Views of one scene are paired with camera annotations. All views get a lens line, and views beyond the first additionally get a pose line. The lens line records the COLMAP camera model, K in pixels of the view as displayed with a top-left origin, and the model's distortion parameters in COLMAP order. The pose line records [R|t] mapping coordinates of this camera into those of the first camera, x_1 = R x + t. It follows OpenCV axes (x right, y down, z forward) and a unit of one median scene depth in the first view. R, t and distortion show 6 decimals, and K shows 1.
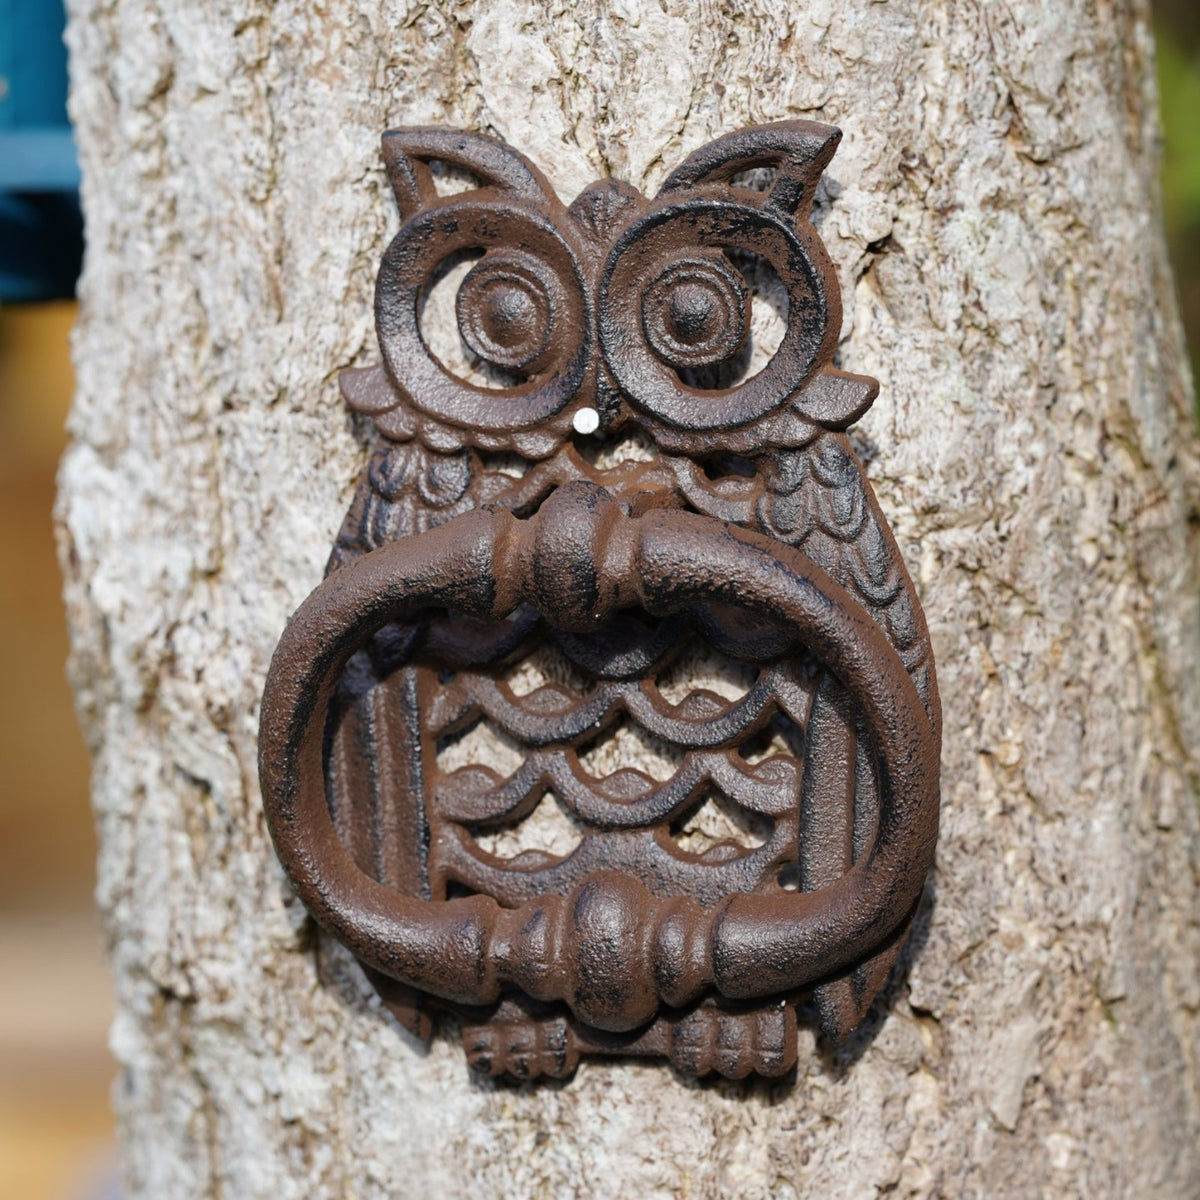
lens RADIAL K [[6983.7, 0, 828.6], [0, 6983.7, 576.8], [0, 0, 1]] dist [0.452947, -3.482863]
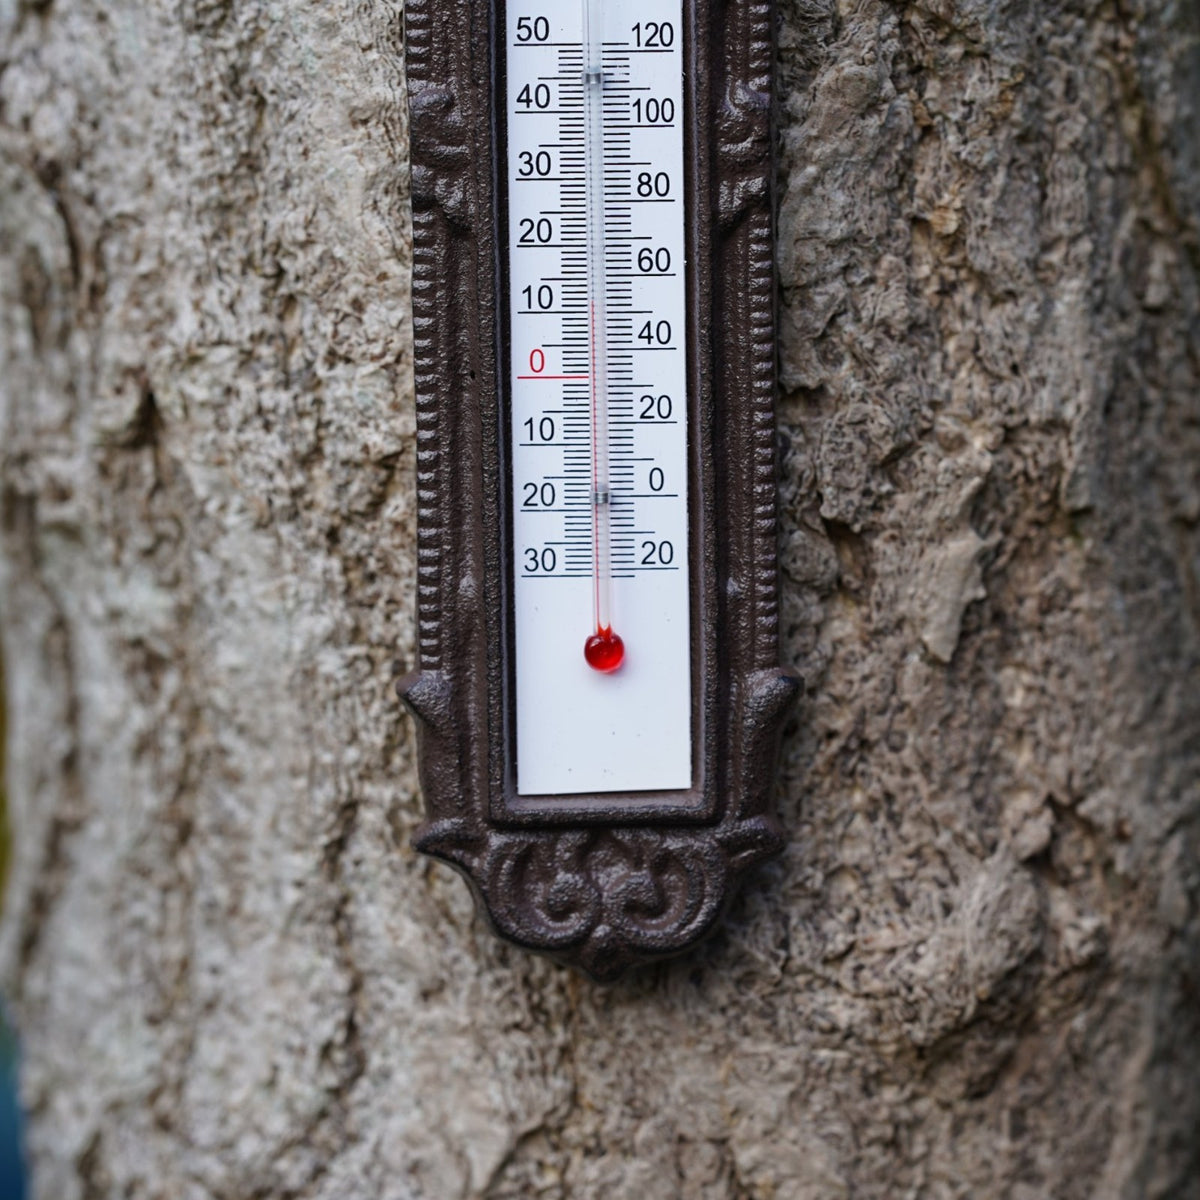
lens RADIAL K [[6983.7, 0, 828.6], [0, 6983.7, 576.8], [0, 0, 1]] dist [0.452947, -3.482863]
pose [[0.993896, 0.009872, -0.109881, 0.104571], [-0.001348, 0.997000, 0.077385, 0.002663], [0.110315, -0.076764, 0.990928, 0.155397]]
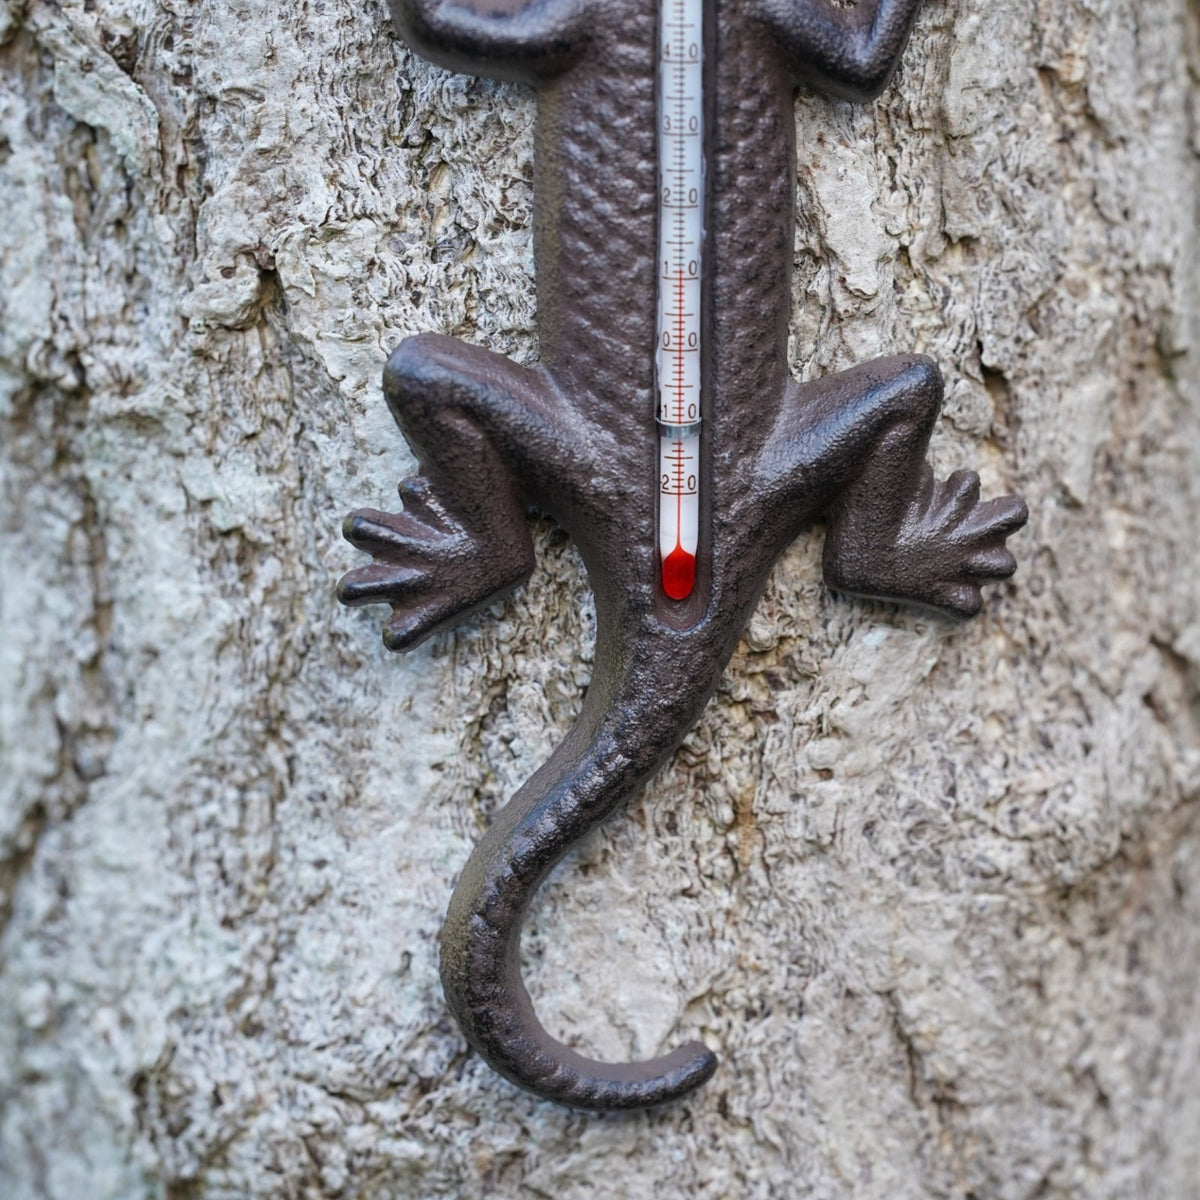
lens RADIAL K [[6983.7, 0, 828.6], [0, 6983.7, 576.8], [0, 0, 1]] dist [0.452947, -3.482863]
pose [[0.973546, -0.042768, 0.224454, -0.197662], [0.025982, 0.996676, 0.077215, 0.020144], [-0.227011, -0.069340, 0.971421, 0.167362]]
